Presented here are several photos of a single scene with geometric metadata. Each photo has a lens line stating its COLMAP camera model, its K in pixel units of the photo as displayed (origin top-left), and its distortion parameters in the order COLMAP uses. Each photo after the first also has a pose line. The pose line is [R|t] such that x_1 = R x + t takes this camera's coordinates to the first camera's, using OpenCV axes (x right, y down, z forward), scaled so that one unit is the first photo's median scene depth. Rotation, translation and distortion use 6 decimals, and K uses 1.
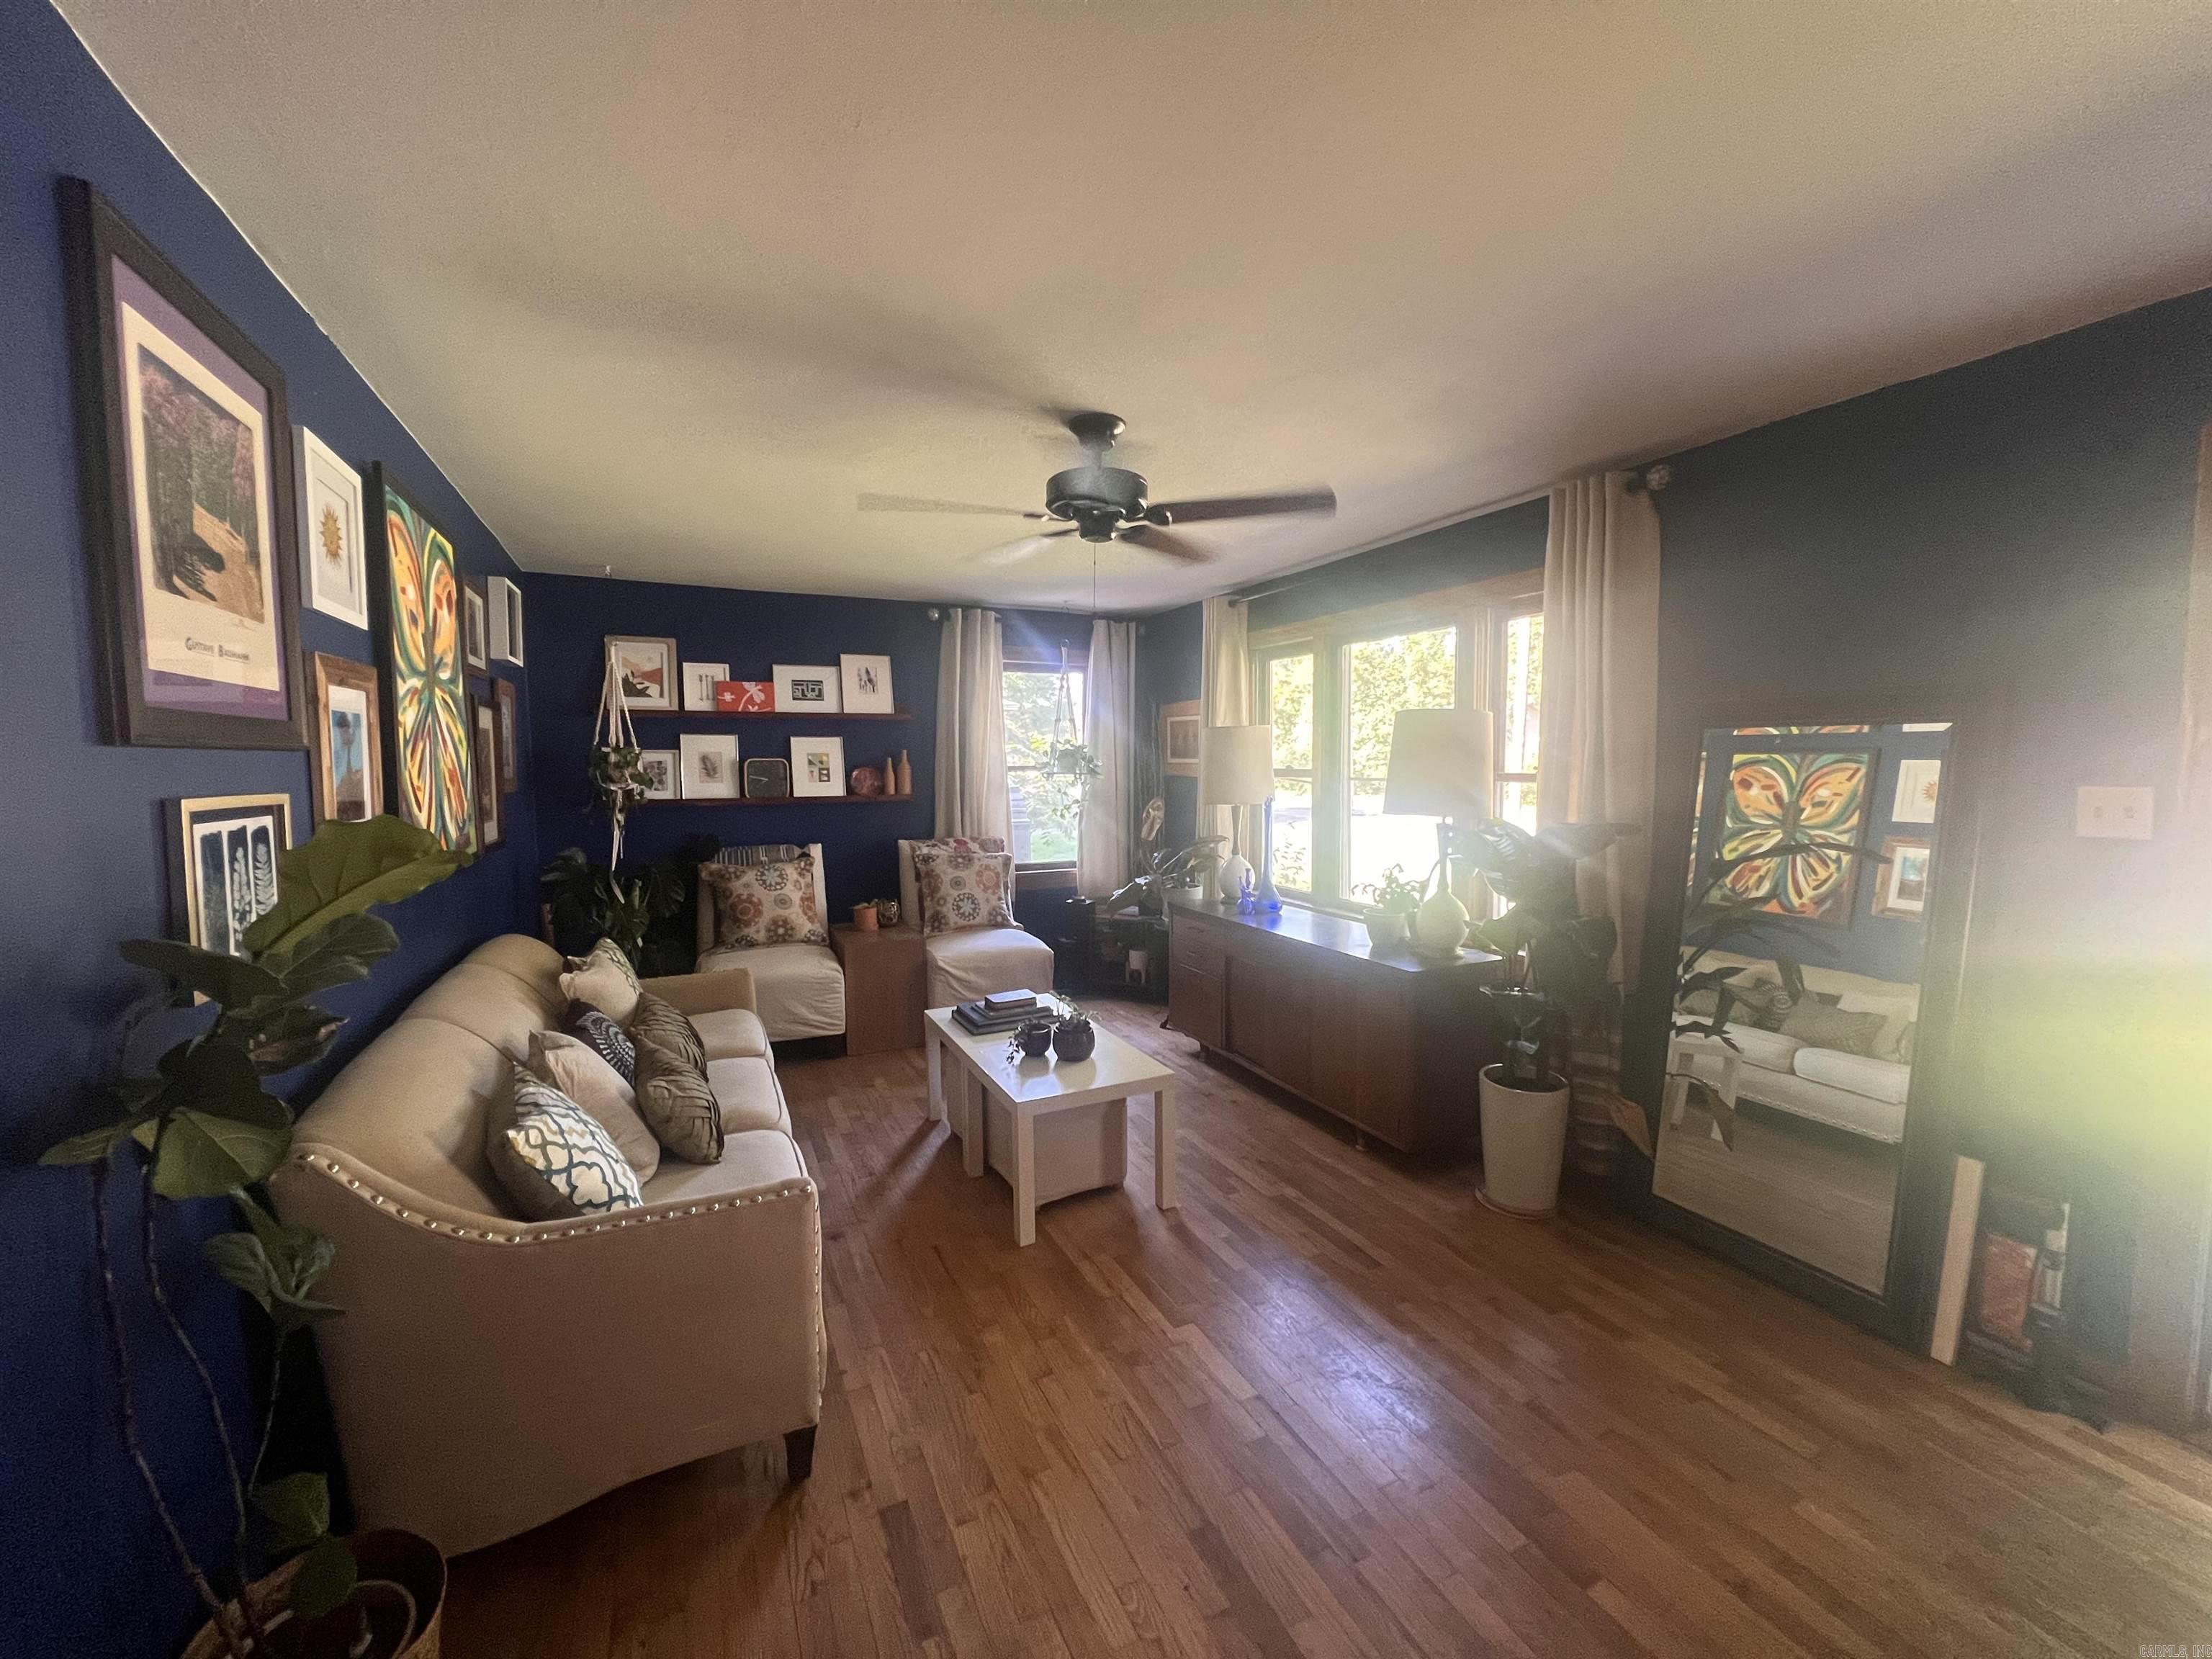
lens RADIAL K [[885.6, 0, 1104.9], [0, 885.6, 823.2], [0, 0, 1]] dist [-0.010431, -0.000178]
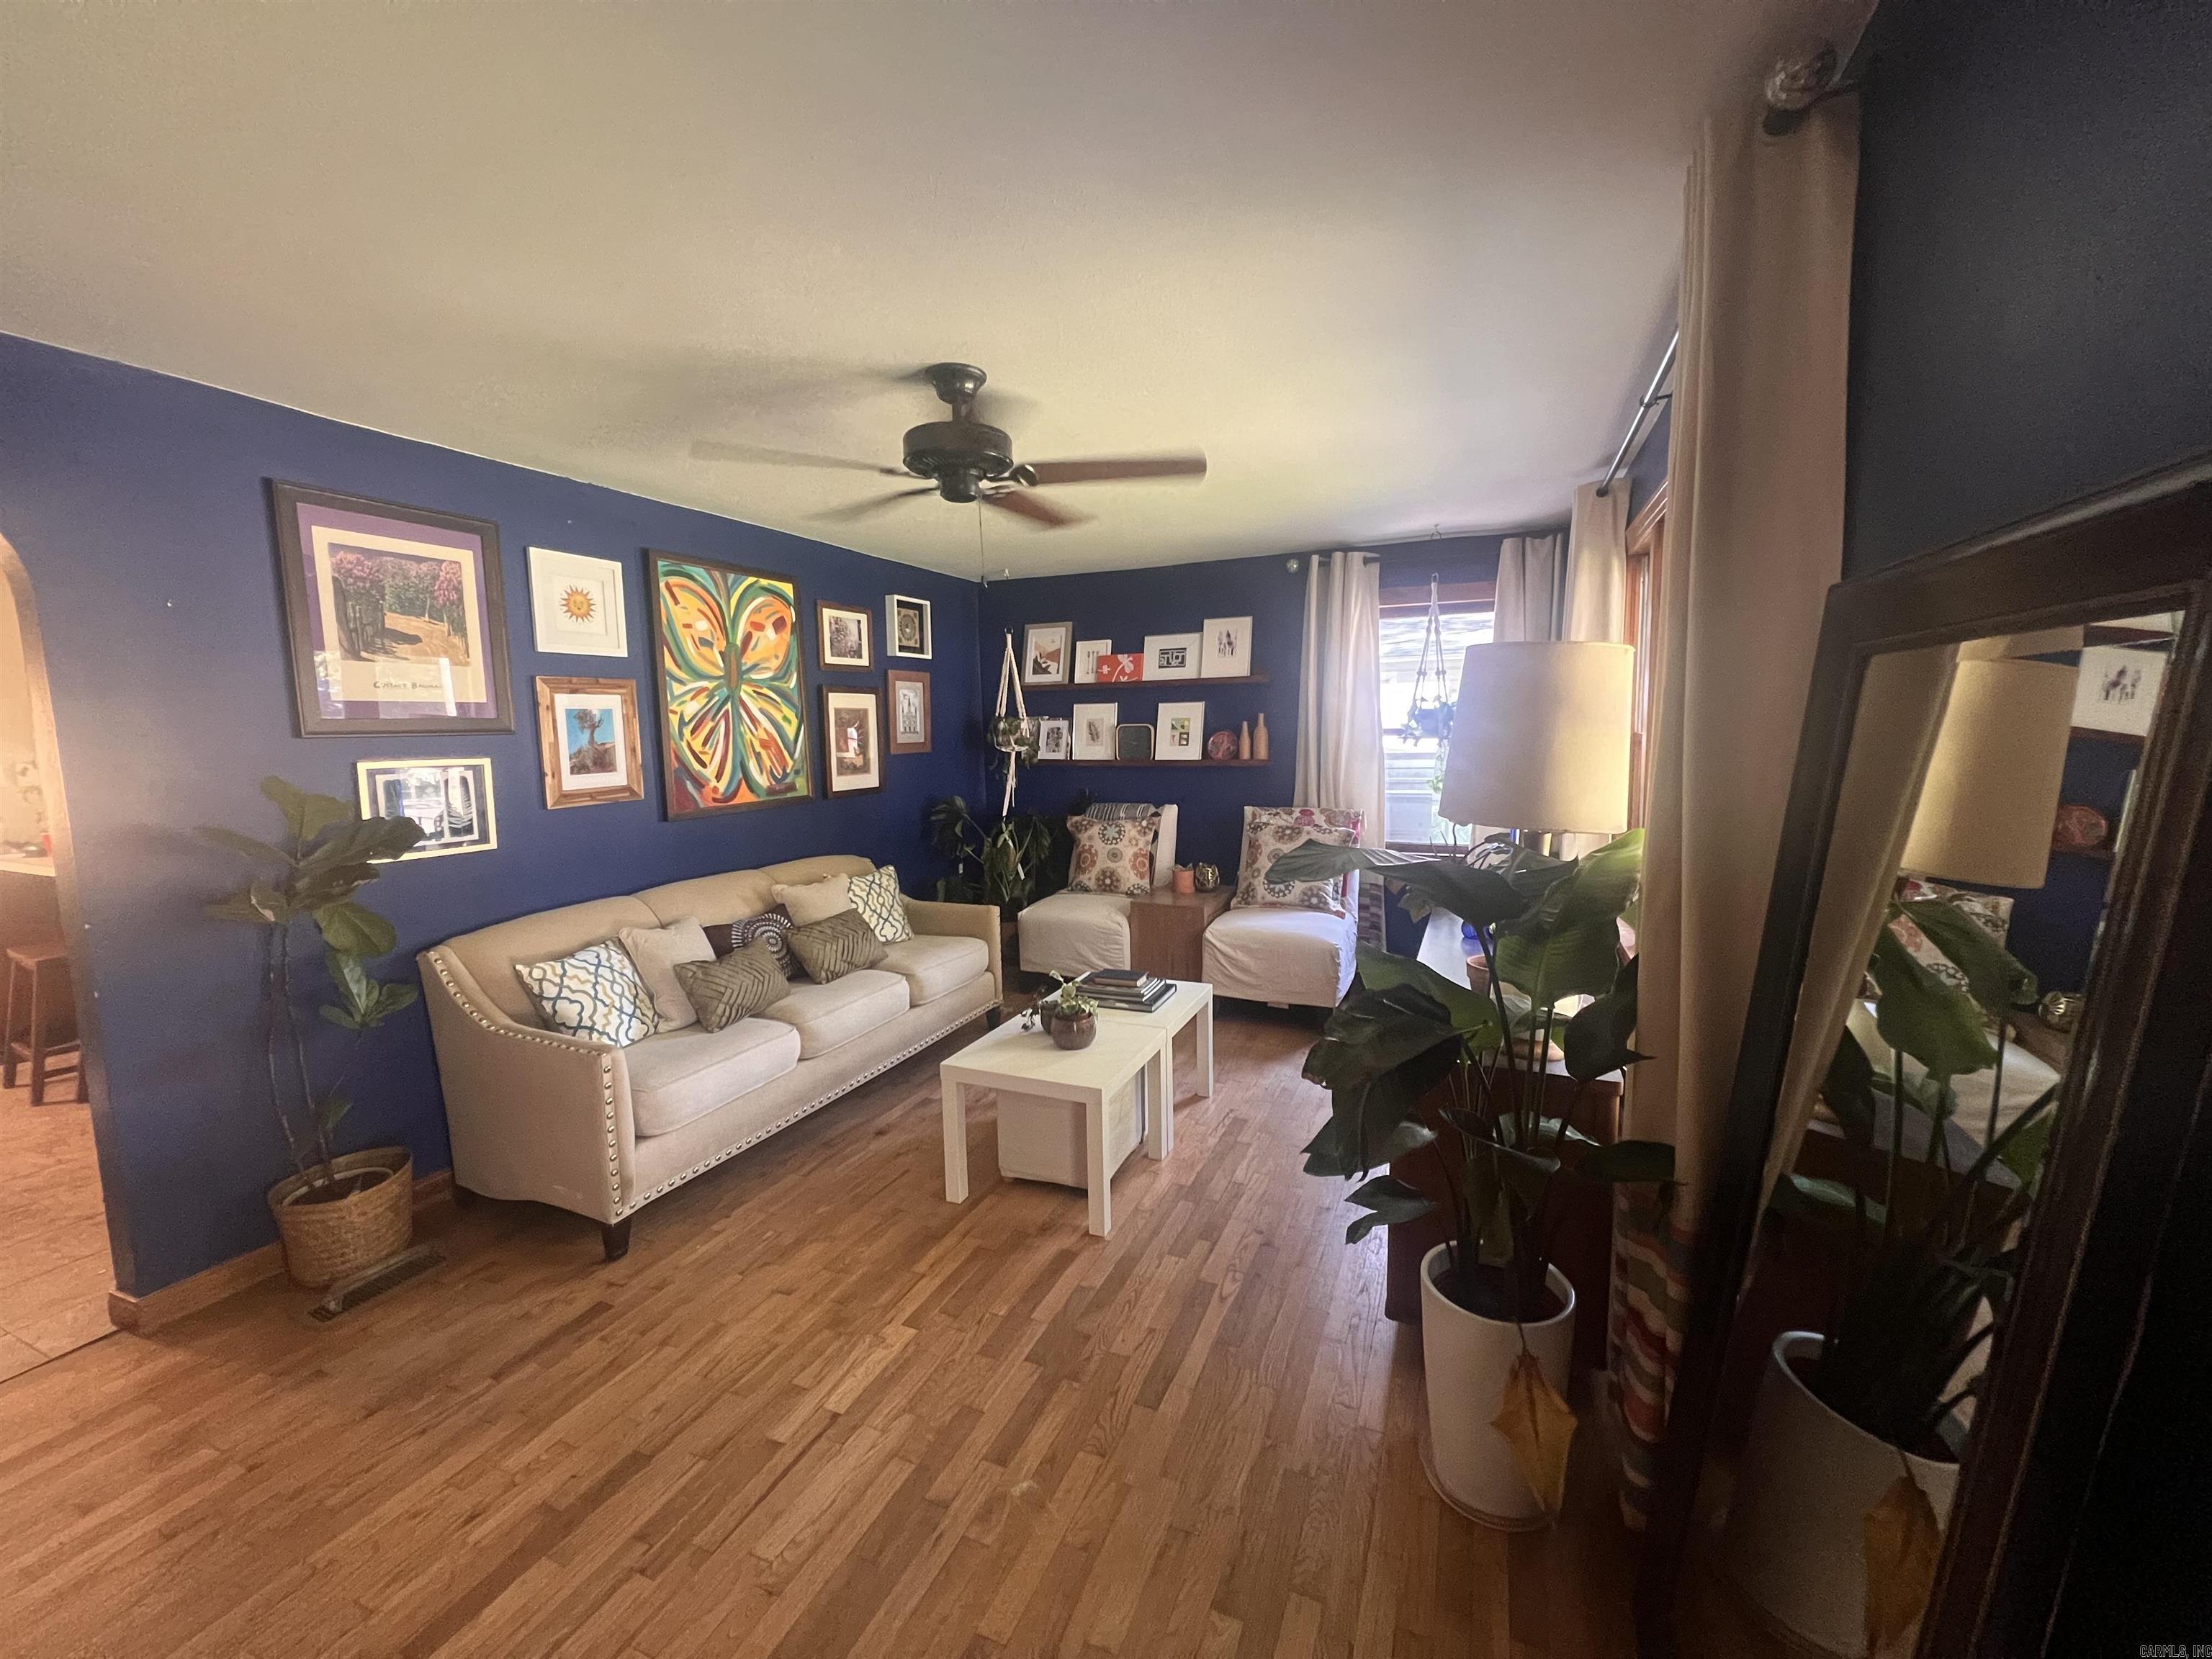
lens RADIAL K [[885.6, 0, 1102.6], [0, 885.6, 825.1], [0, 0, 1]] dist [-0.010431, -0.000178]
pose [[0.647195, 0.078011, -0.758322, 0.446438], [-0.037577, 0.996806, 0.070475, -0.025203], [0.761397, -0.017115, 0.648059, 0.269105]]
